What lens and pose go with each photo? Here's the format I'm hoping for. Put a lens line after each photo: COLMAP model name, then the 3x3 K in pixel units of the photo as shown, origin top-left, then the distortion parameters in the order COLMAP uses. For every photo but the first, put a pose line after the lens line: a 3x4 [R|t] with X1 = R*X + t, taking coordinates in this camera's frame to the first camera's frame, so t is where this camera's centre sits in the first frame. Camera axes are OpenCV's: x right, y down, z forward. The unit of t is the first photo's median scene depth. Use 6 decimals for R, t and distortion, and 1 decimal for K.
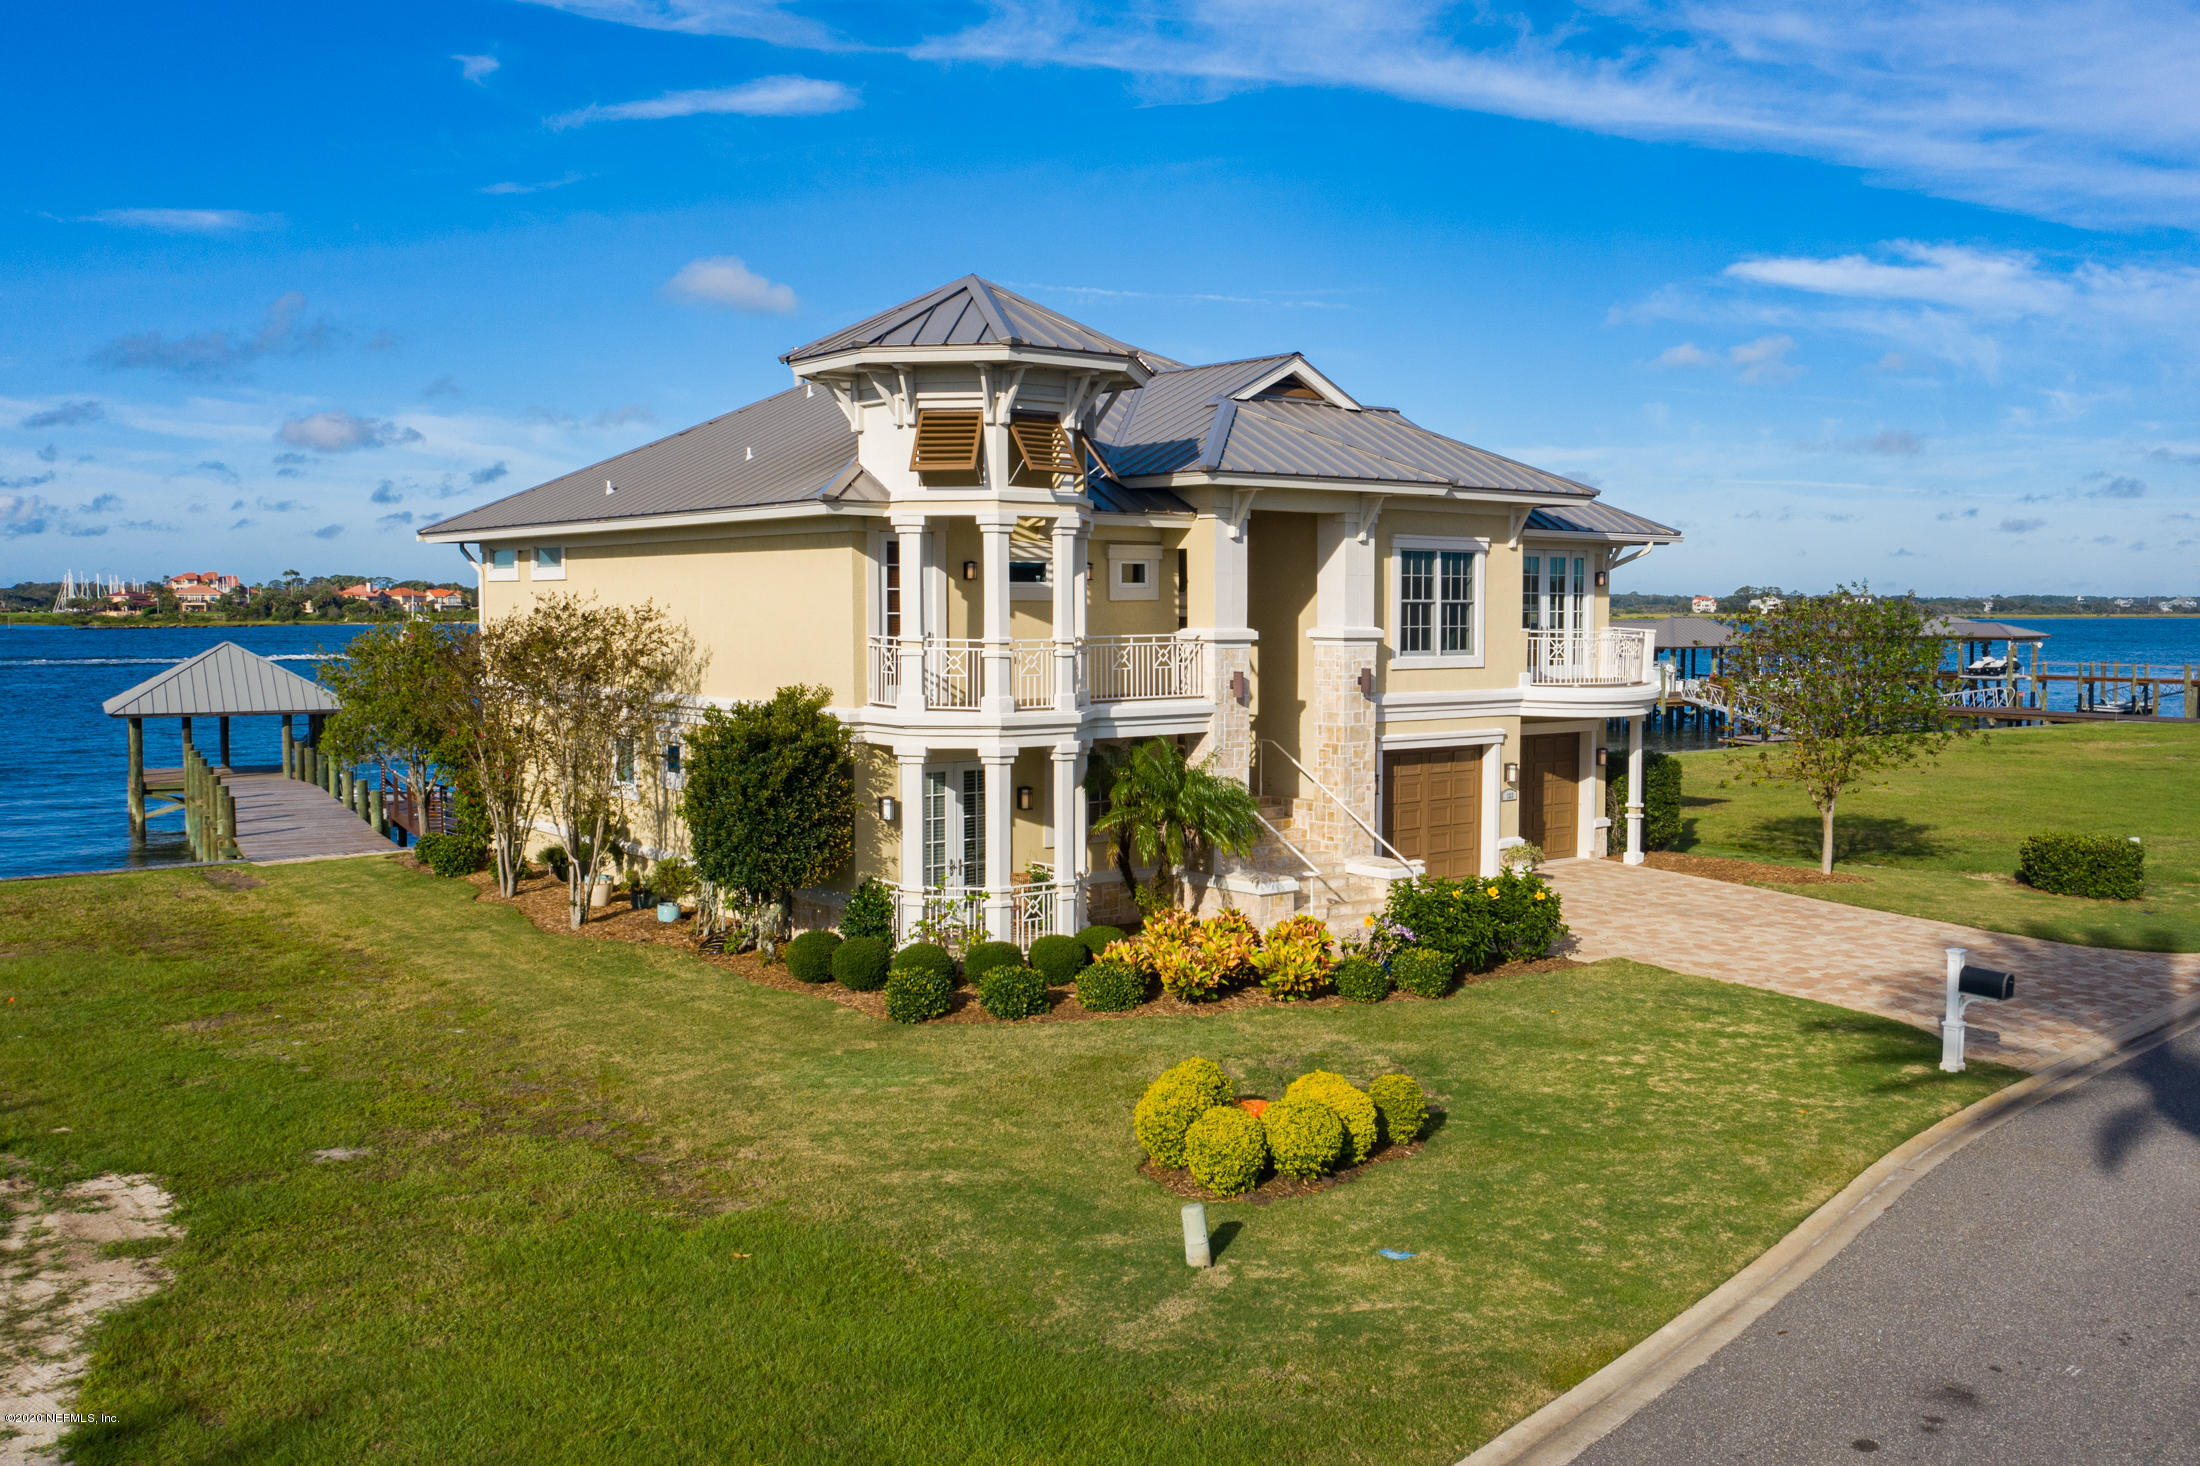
lens RADIAL K [[1834.4, 0, 1195.5], [0, 1834.4, 733.7], [0, 0, 1]] dist [-0.010259, -0.002361]
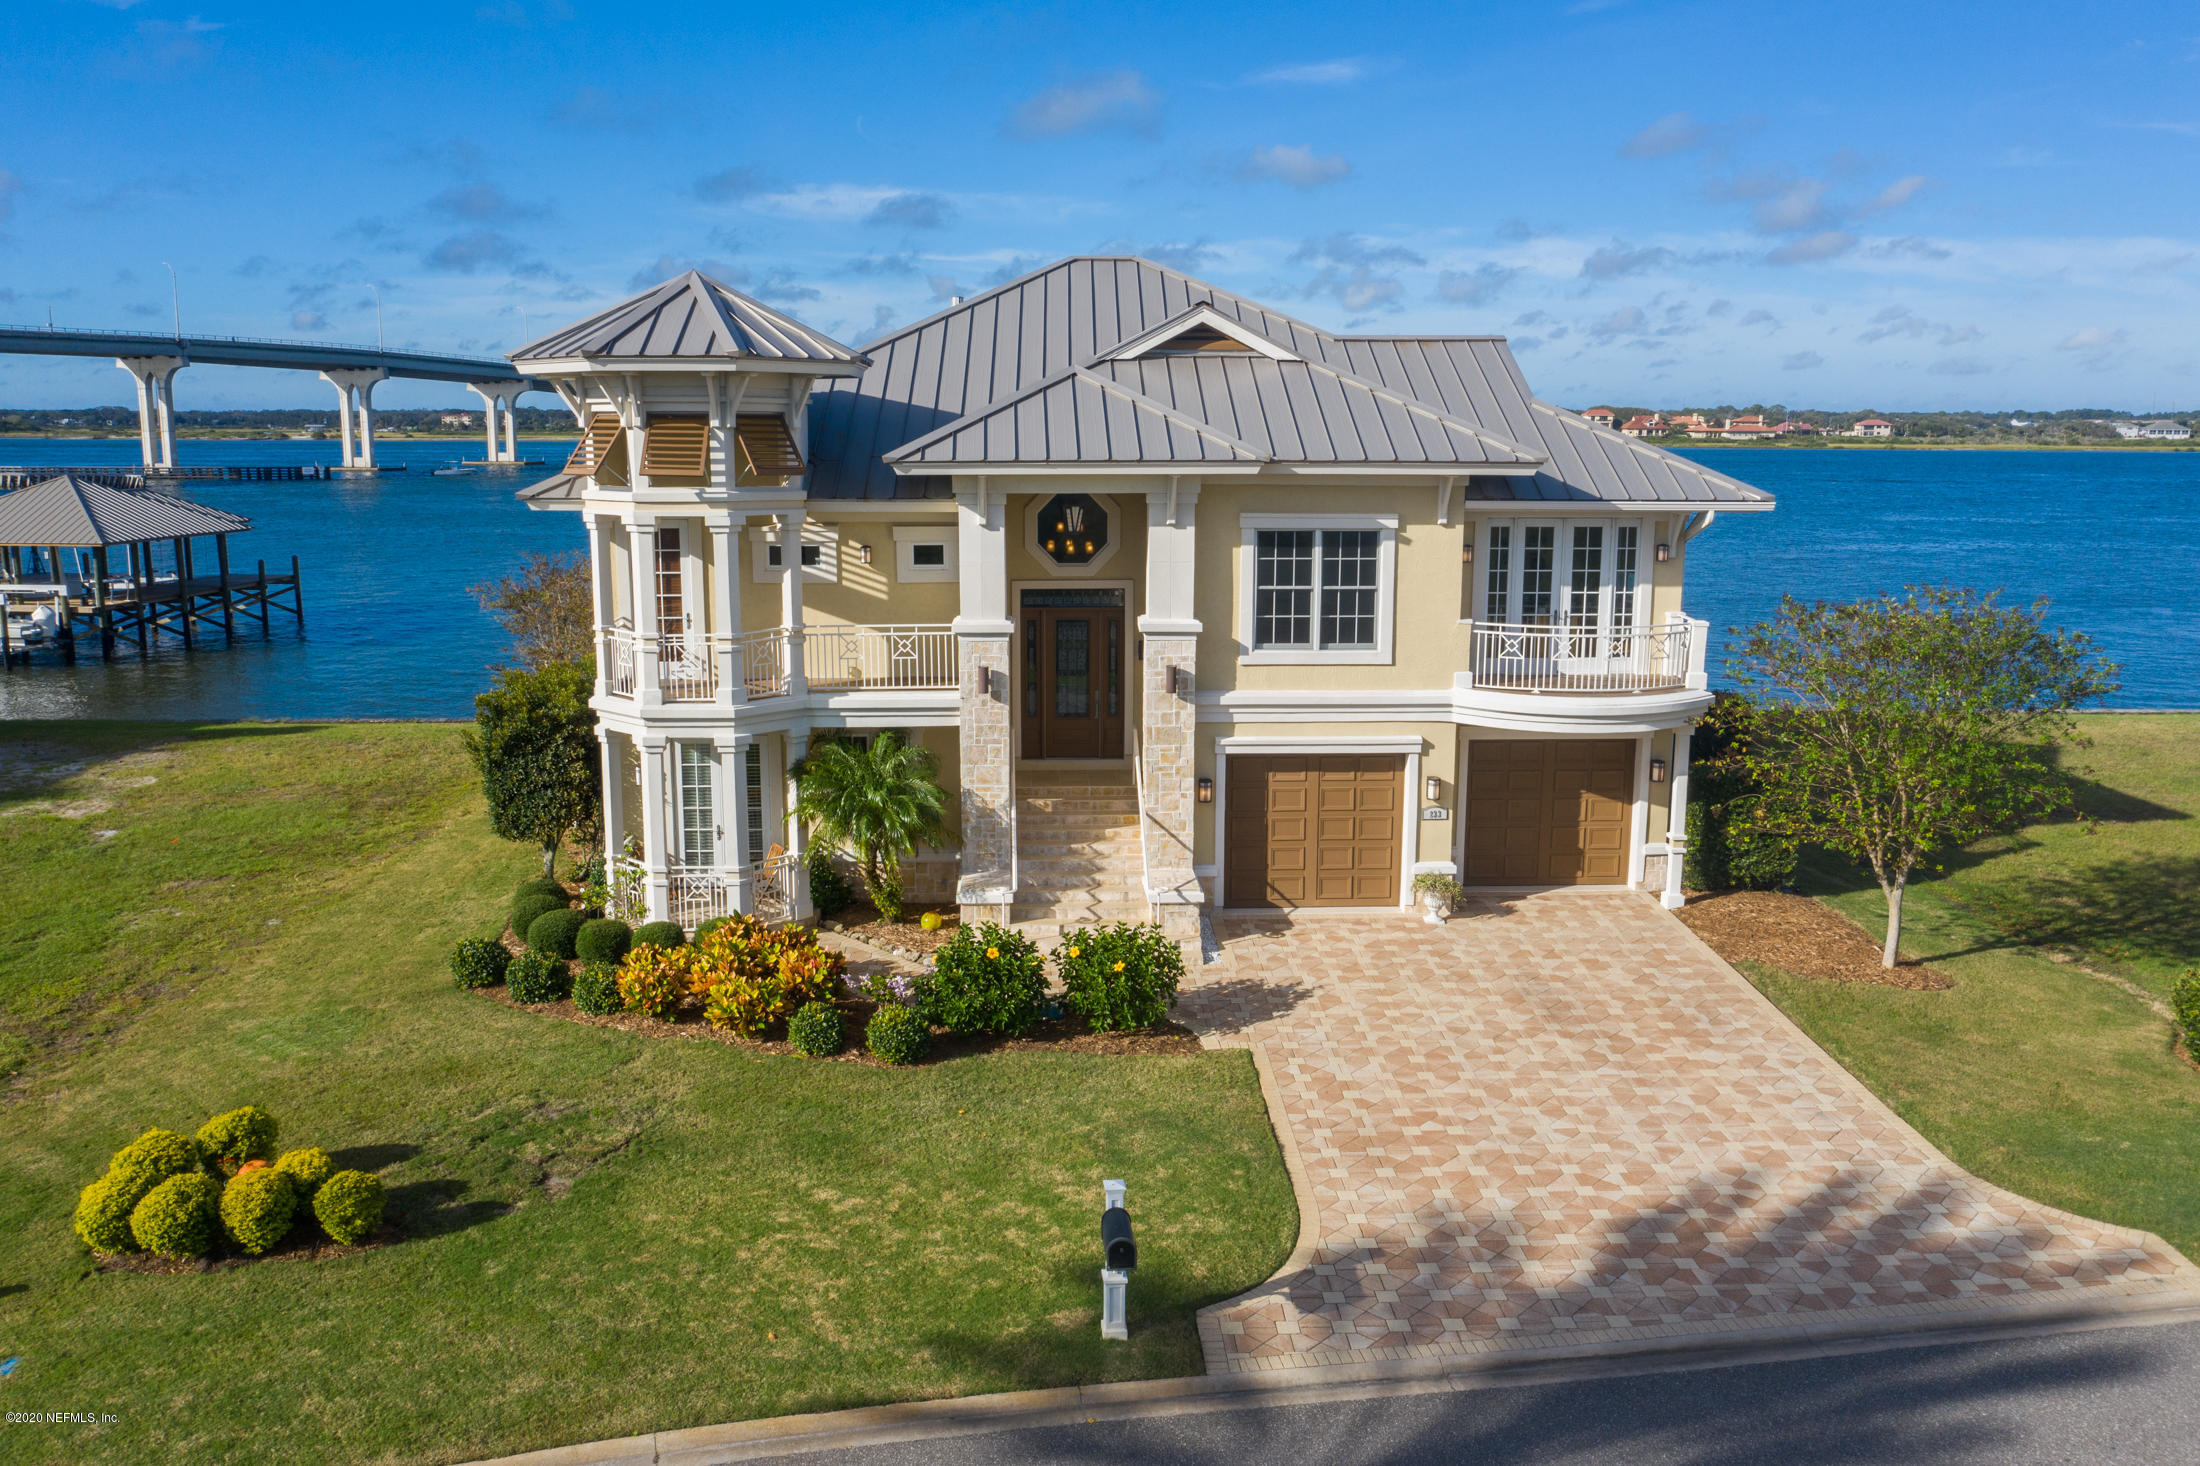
lens RADIAL K [[1689.6, 0, 1098.2], [0, 1689.6, 675.7], [0, 0, 1]] dist [-0.009255, -0.000965]
pose [[0.802241, 0.086549, -0.590693, 0.529571], [-0.043059, 0.995247, 0.087344, -0.097266], [0.595445, -0.044636, 0.802155, 0.301890]]
